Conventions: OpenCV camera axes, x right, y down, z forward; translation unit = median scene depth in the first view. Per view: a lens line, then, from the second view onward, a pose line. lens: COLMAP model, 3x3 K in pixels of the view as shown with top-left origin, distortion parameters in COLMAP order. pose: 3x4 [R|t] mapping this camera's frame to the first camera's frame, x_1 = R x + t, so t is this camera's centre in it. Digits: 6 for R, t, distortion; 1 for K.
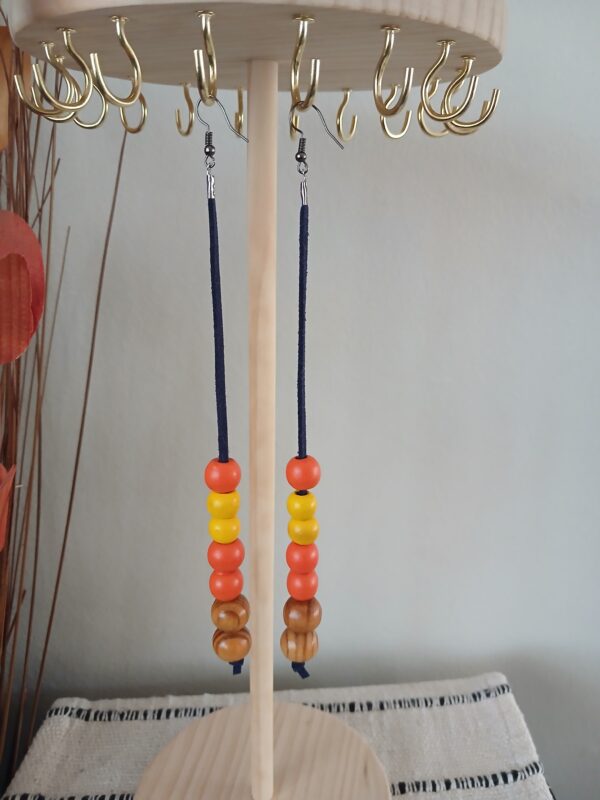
lens RADIAL K [[618.5, 0, 300.0], [0, 618.5, 400.0], [0, 0, 1]] dist [0.005275, -0.009834]
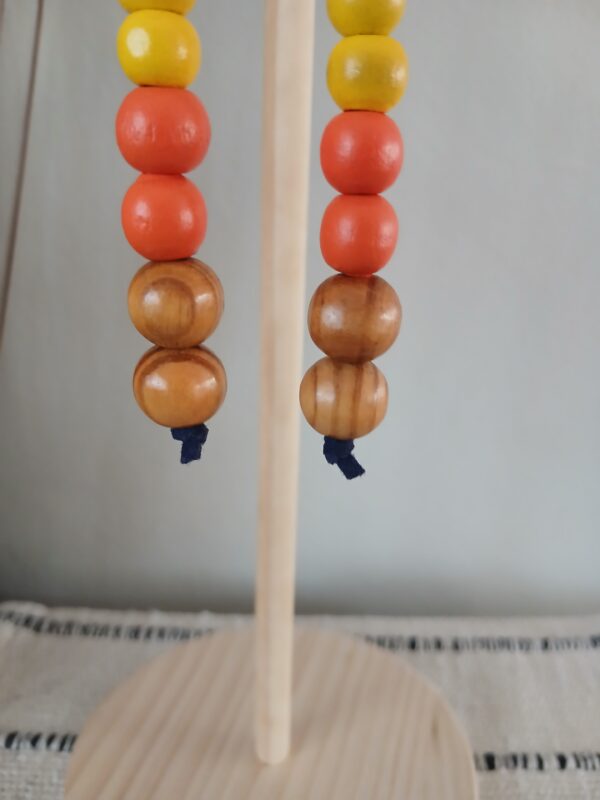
lens RADIAL K [[659.8, 0, 298.9], [0, 659.8, 385.8], [0, 0, 1]] dist [-0.044087, 0.015749]
pose [[0.996158, 0.043340, -0.076095, 0.001681], [-0.039889, 0.998131, 0.046301, 0.222628], [0.077960, -0.043088, 0.996025, 0.342236]]
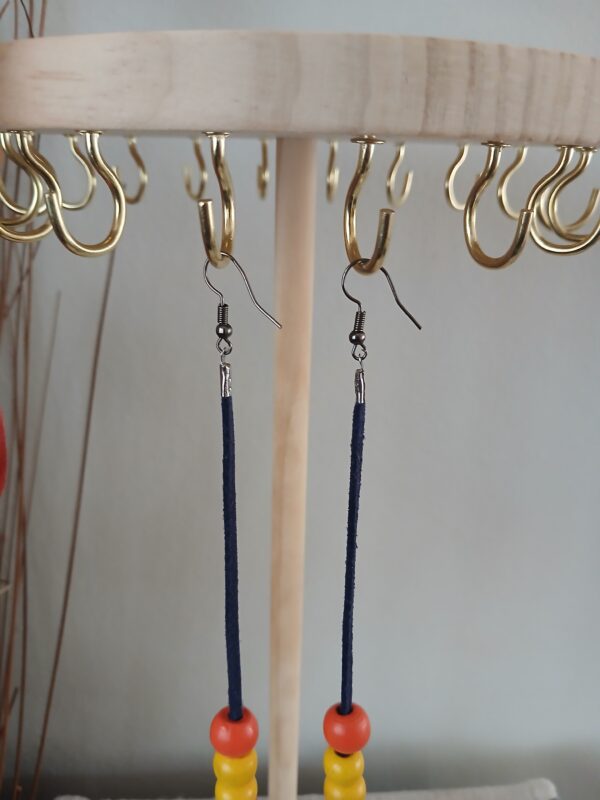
lens RADIAL K [[618.5, 0, 300.0], [0, 618.5, 400.0], [0, 0, 1]] dist [0.005275, -0.009834]
pose [[0.999560, 0.015277, -0.025441, -0.022585], [-0.013680, 0.997995, 0.061795, -0.190758], [0.026334, -0.061419, 0.997765, 0.164363]]
